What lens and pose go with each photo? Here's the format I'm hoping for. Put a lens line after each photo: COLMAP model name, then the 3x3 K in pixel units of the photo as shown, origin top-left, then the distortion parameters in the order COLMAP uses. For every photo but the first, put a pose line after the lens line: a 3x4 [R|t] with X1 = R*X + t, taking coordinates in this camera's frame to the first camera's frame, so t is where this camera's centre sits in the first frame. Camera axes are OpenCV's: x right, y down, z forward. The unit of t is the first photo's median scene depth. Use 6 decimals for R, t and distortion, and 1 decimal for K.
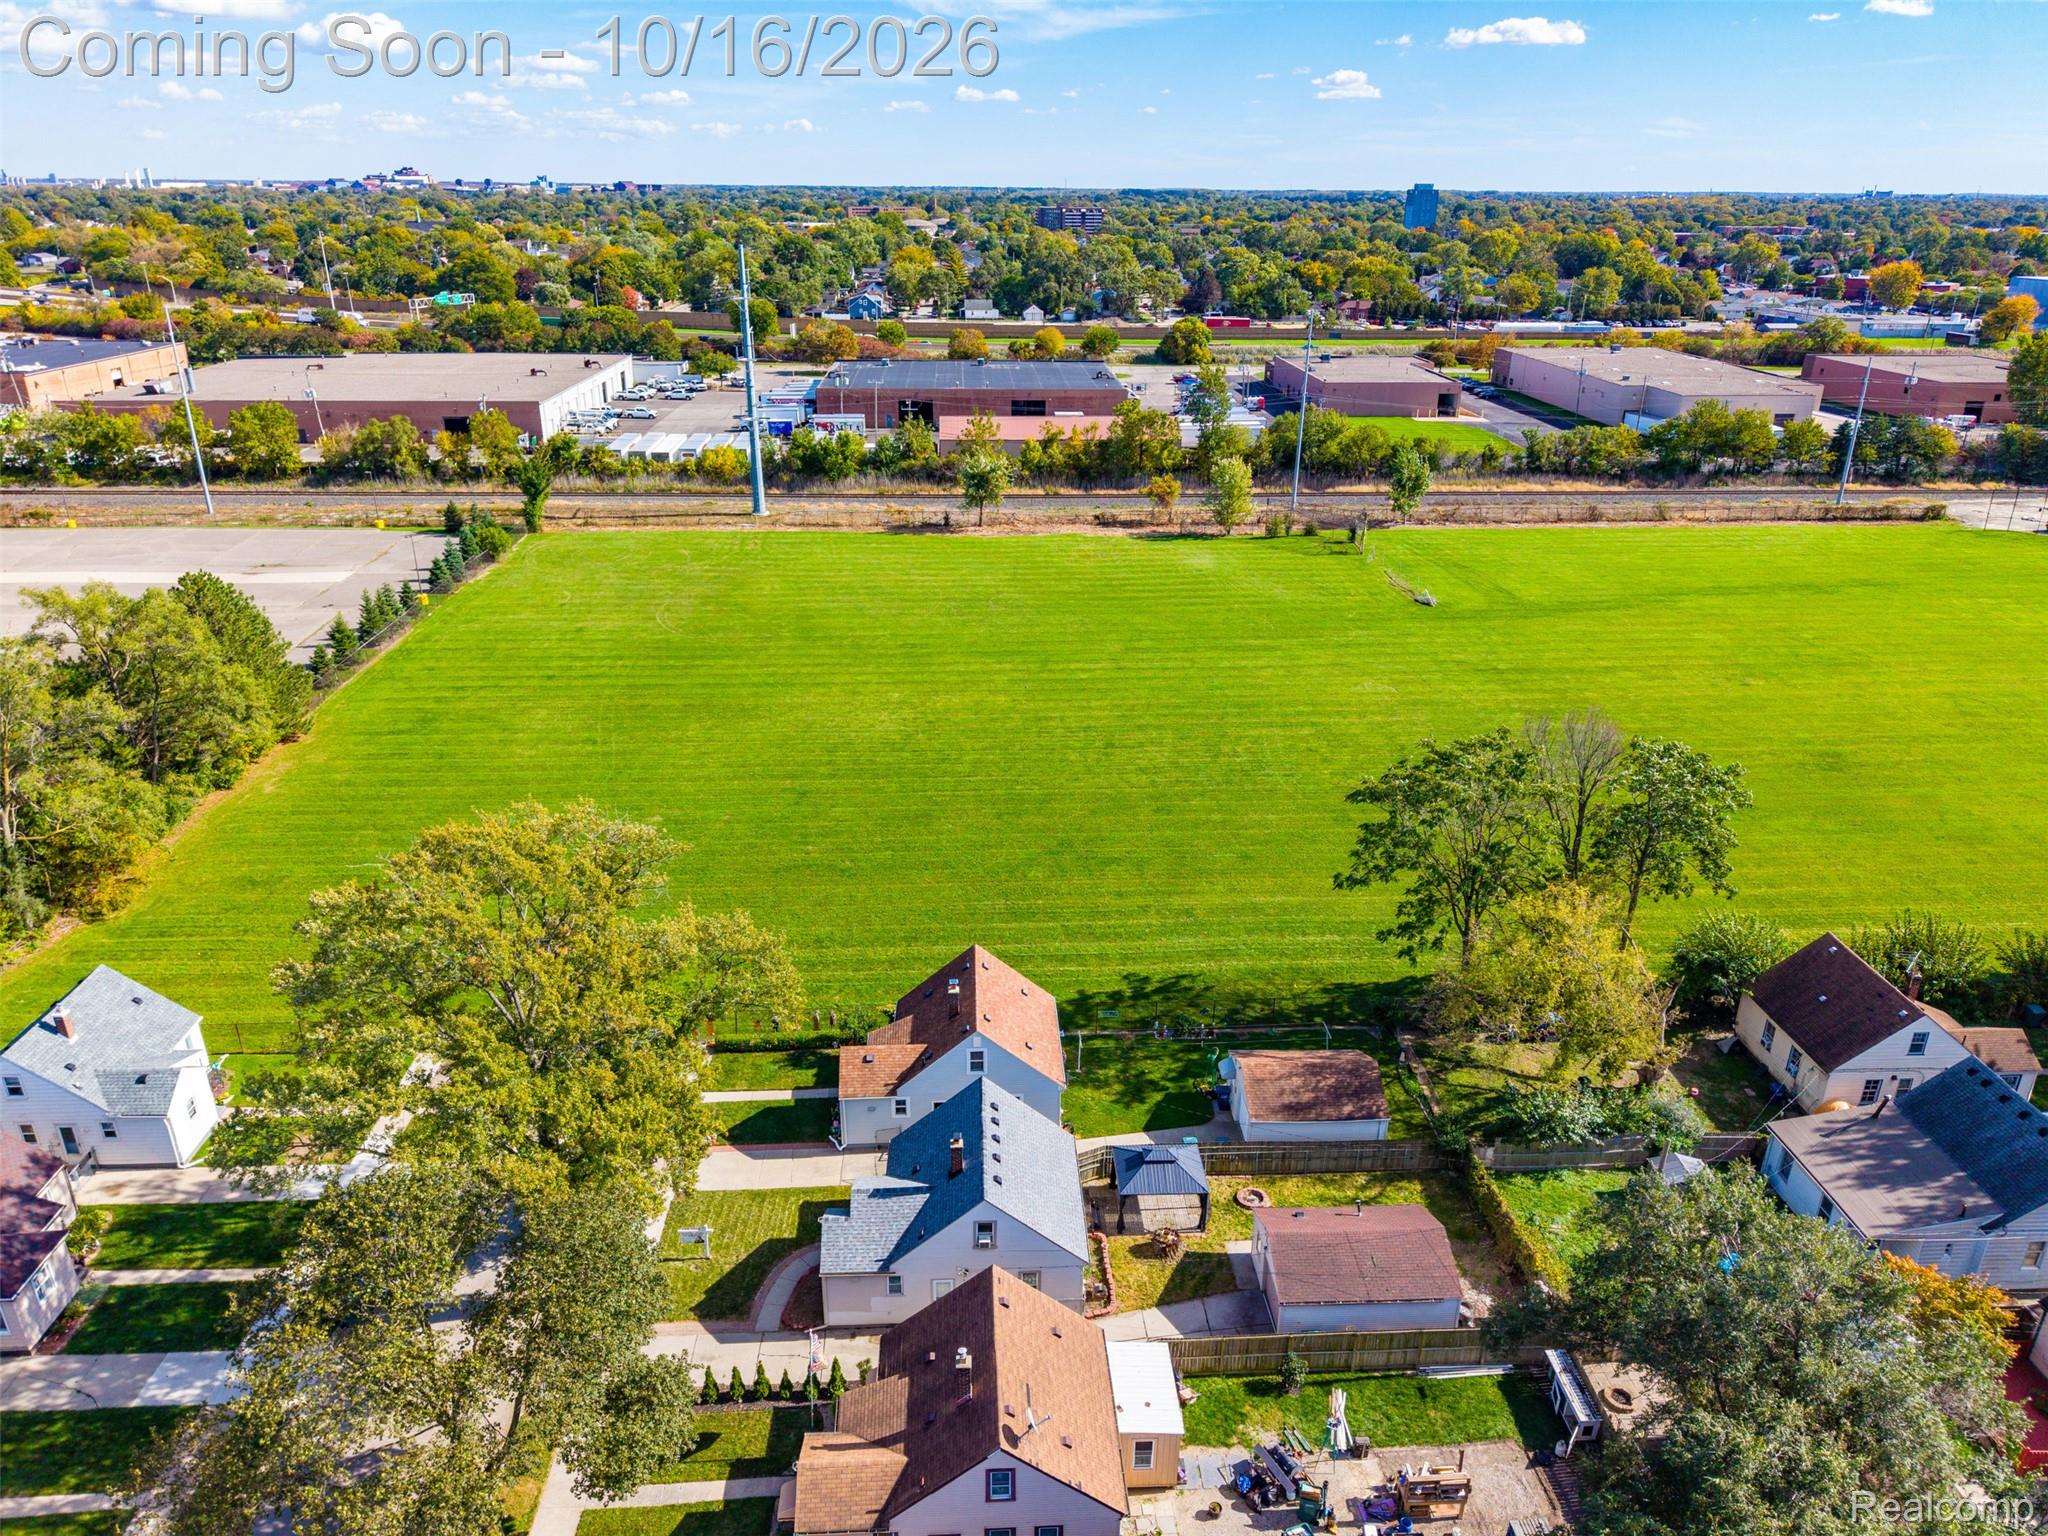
lens RADIAL K [[1370.3, 0, 1029.4], [0, 1370.3, 763.6], [0, 0, 1]] dist [0.054060, -0.064276]
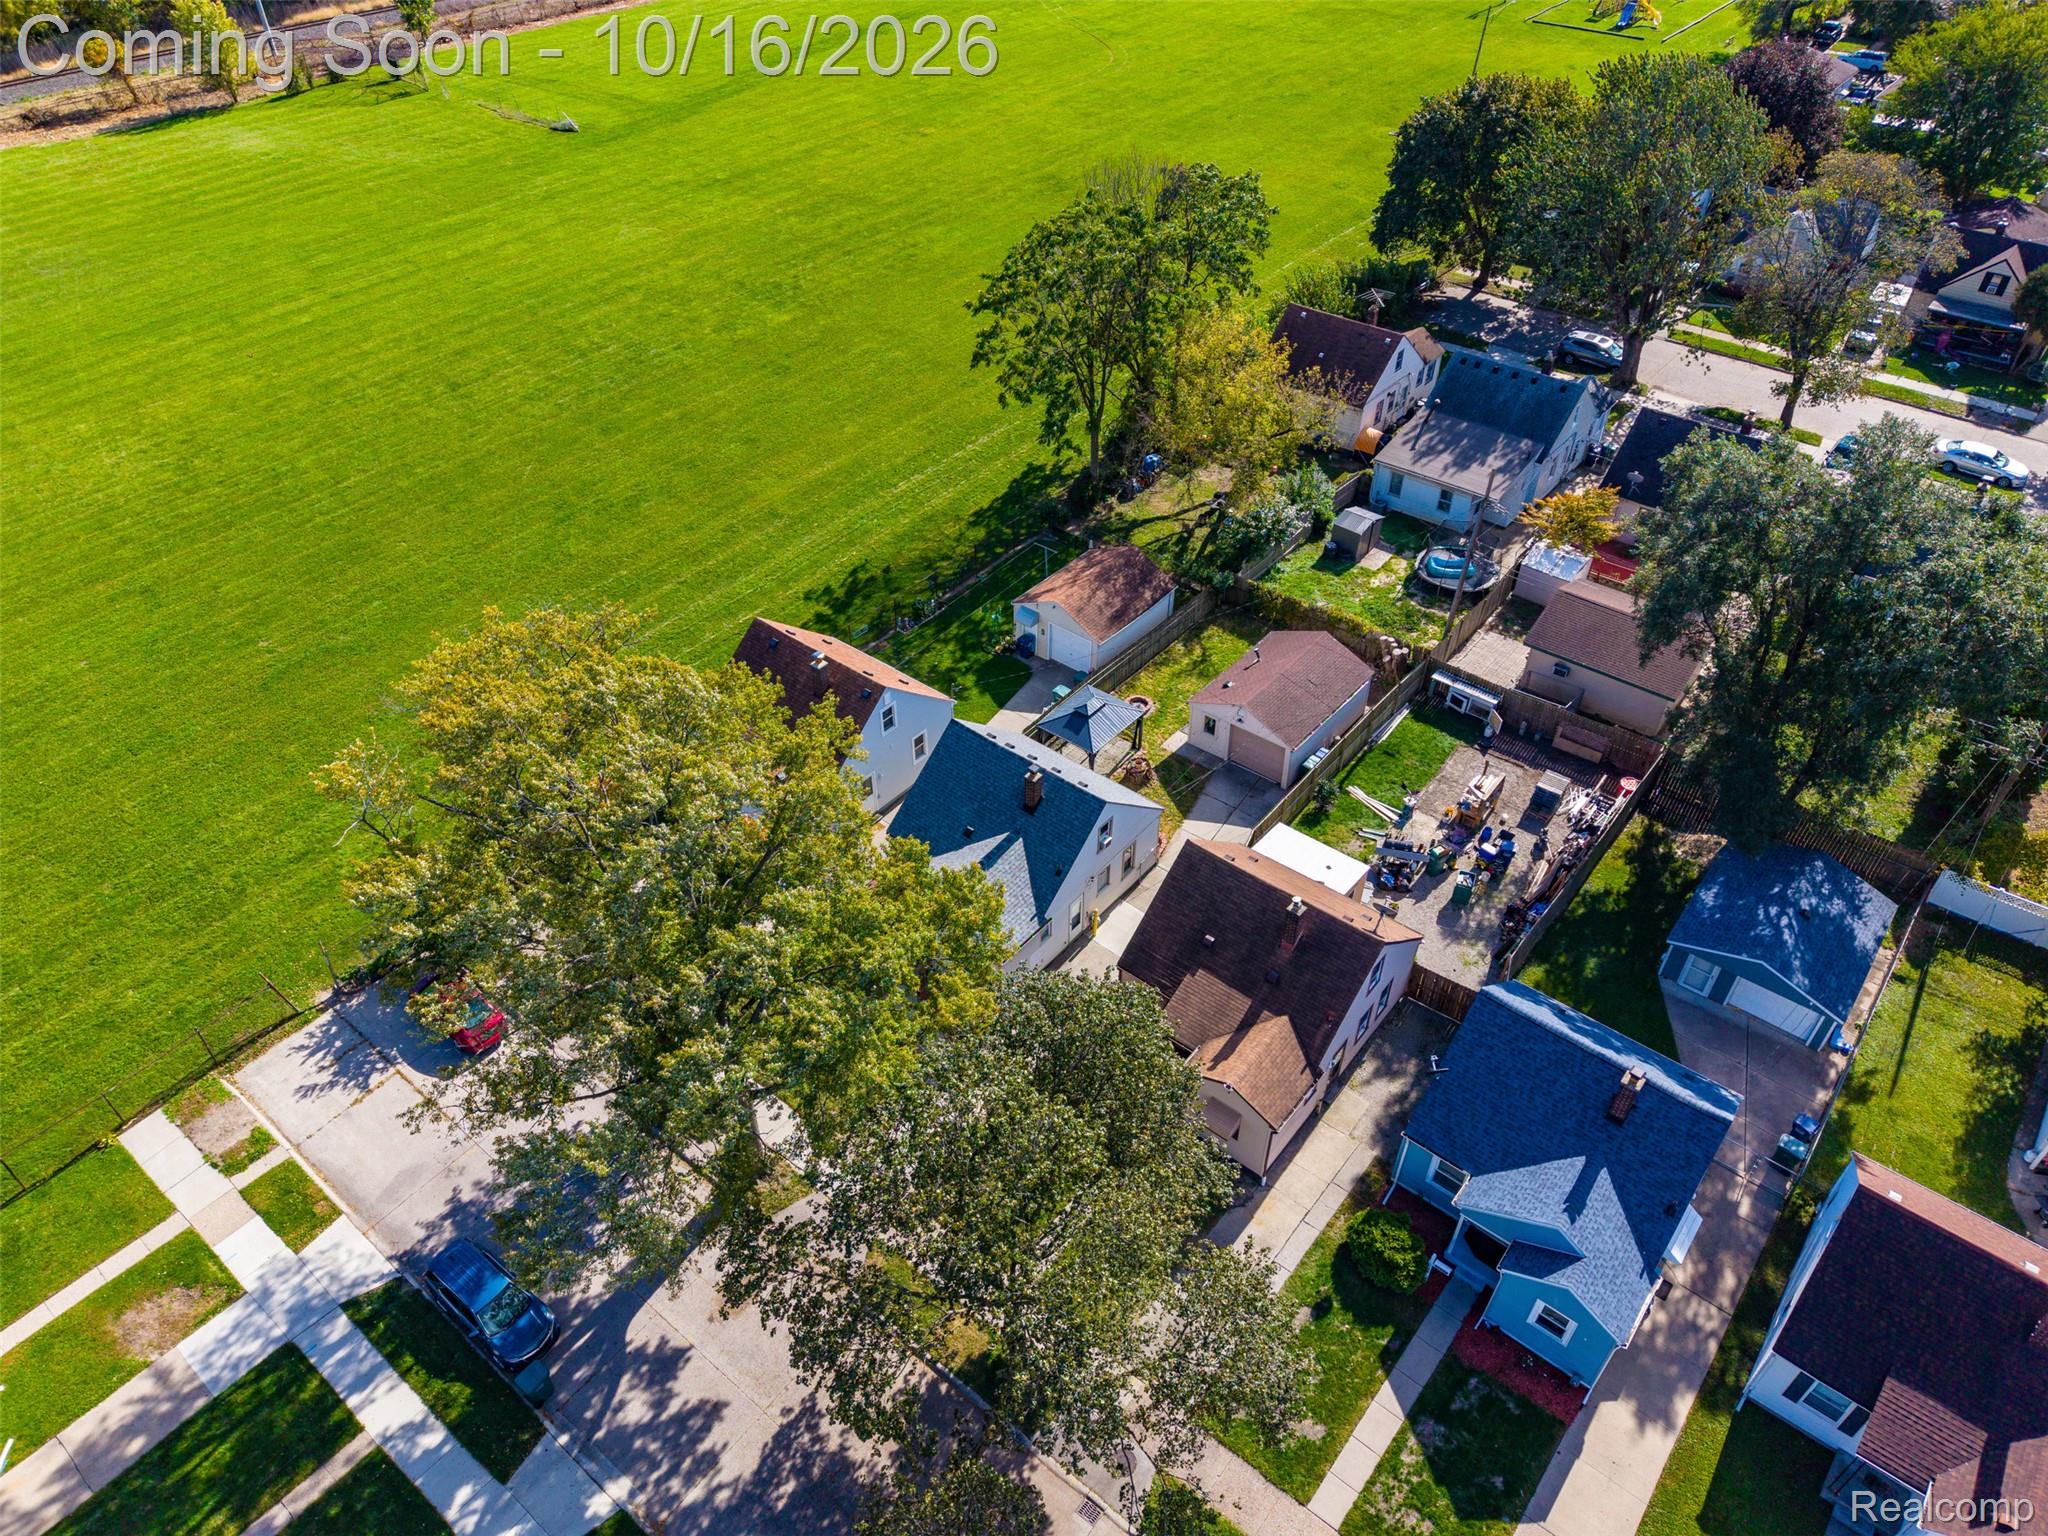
lens RADIAL K [[1390.5, 0, 1022.4], [0, 1390.5, 740.2], [0, 0, 1]] dist [0.036170, -0.029561]
pose [[0.669725, -0.476972, 0.569181, -0.254134], [0.290801, 0.873697, 0.389985, -0.049012], [-0.683304, -0.095665, 0.723840, 0.145000]]
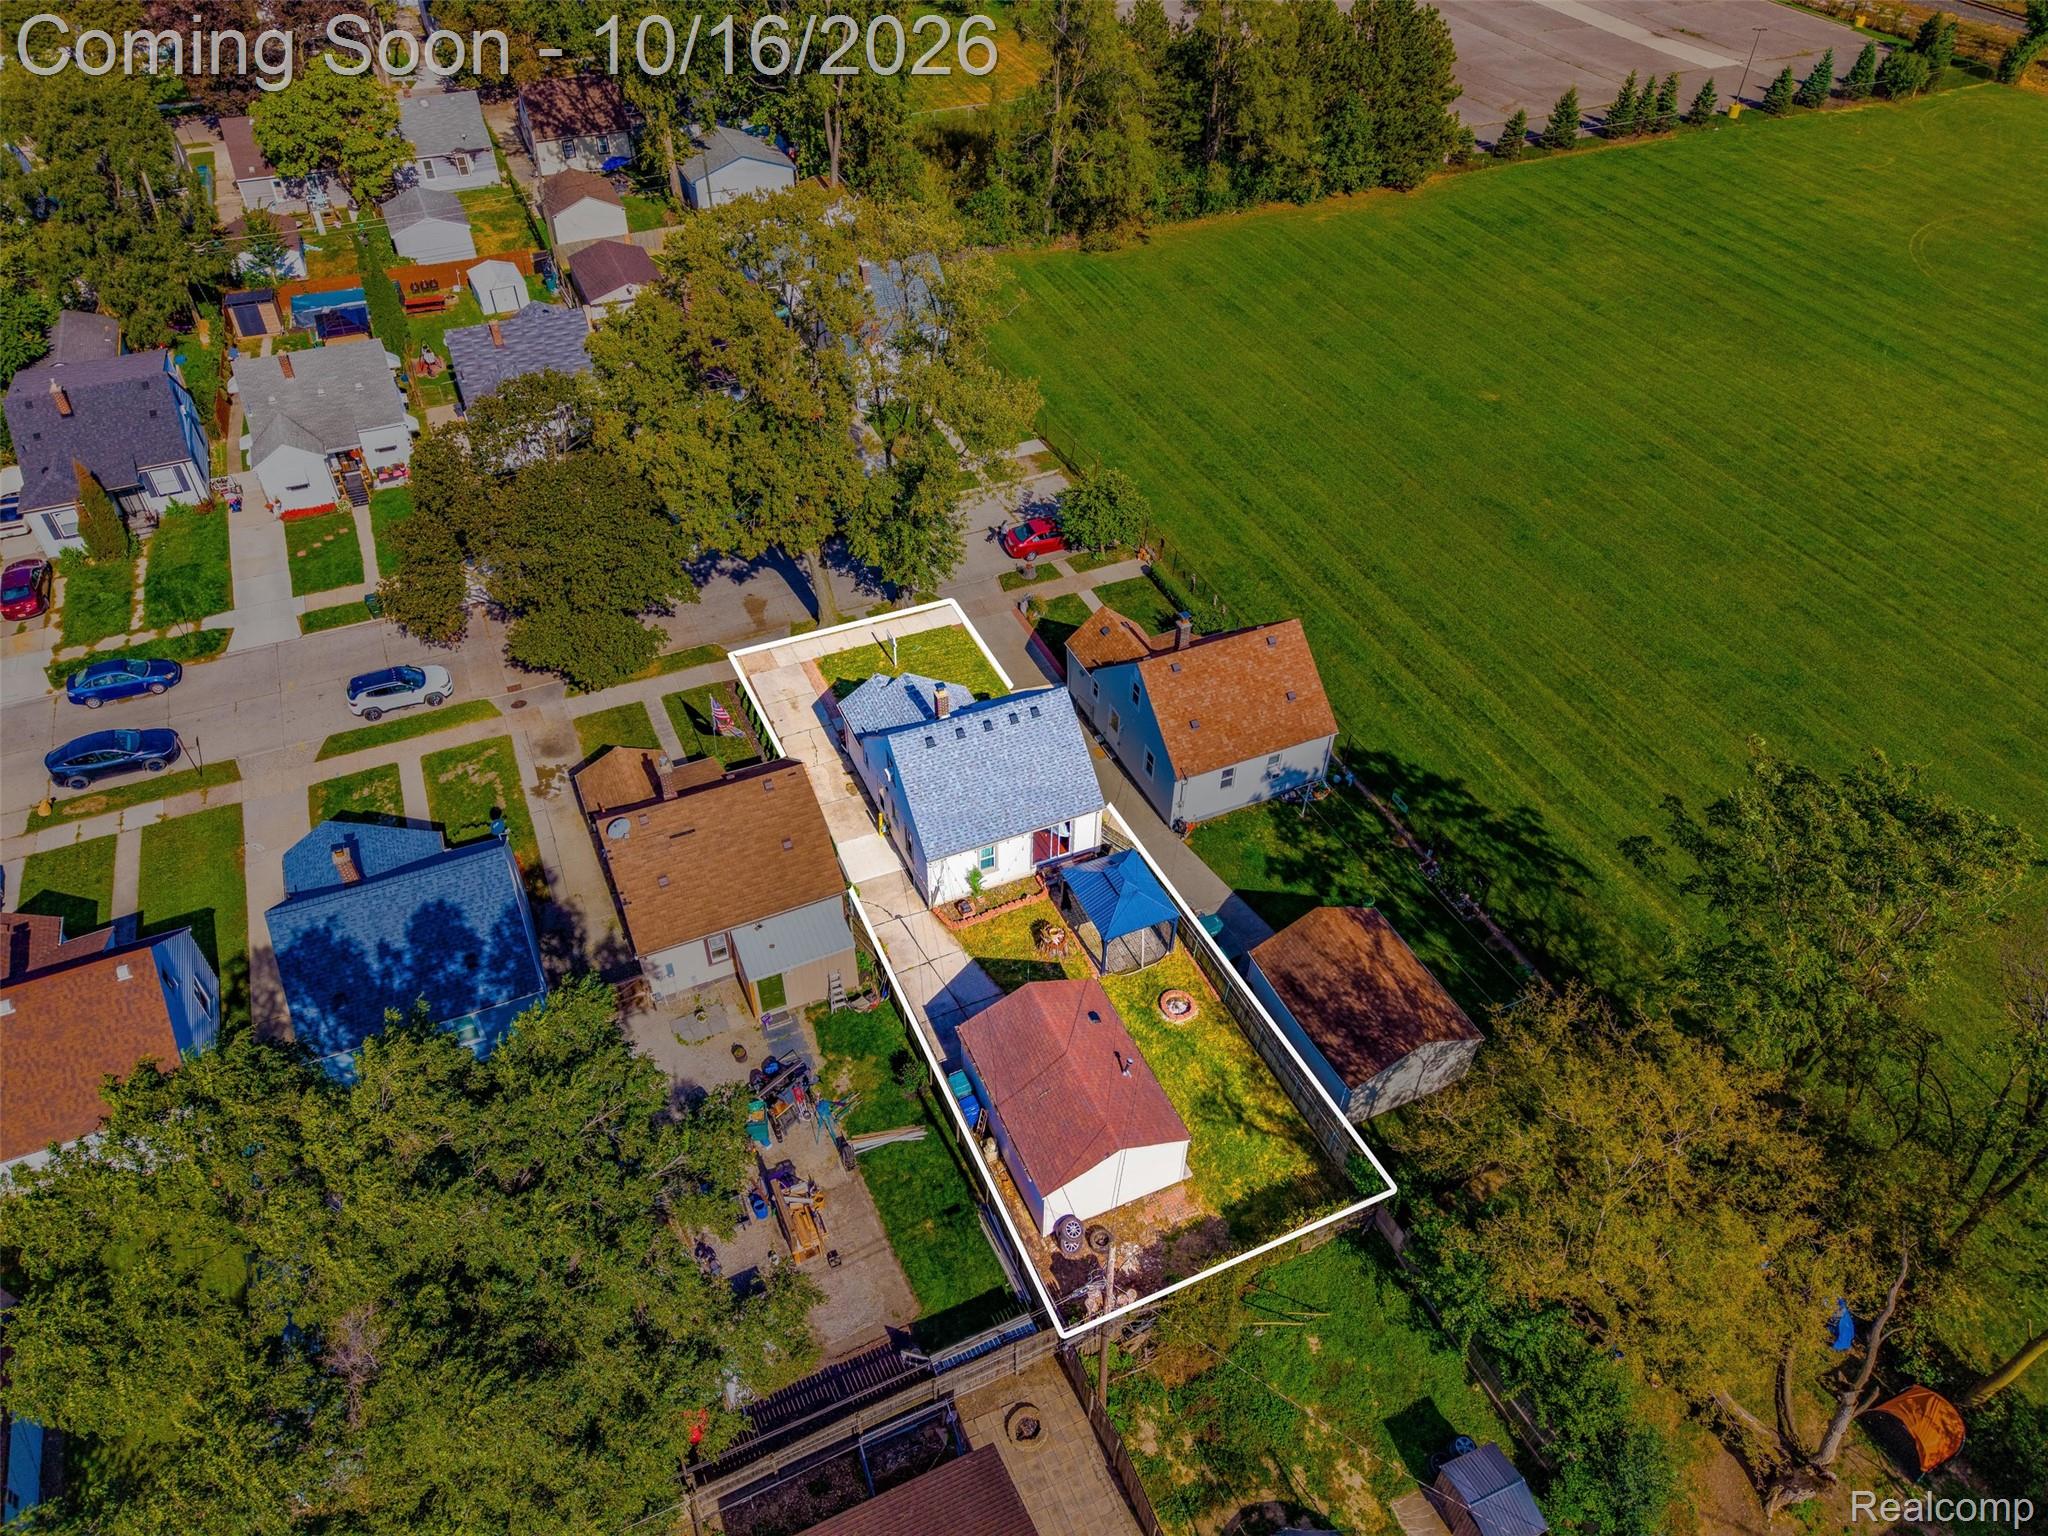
lens RADIAL K [[1370.3, 0, 1029.4], [0, 1370.3, 763.6], [0, 0, 1]] dist [0.054060, -0.064276]
pose [[0.361610, 0.621413, -0.695043, 0.304101], [-0.367477, 0.780138, 0.506306, -0.091379], [0.856854, 0.072327, 0.510460, 0.243553]]
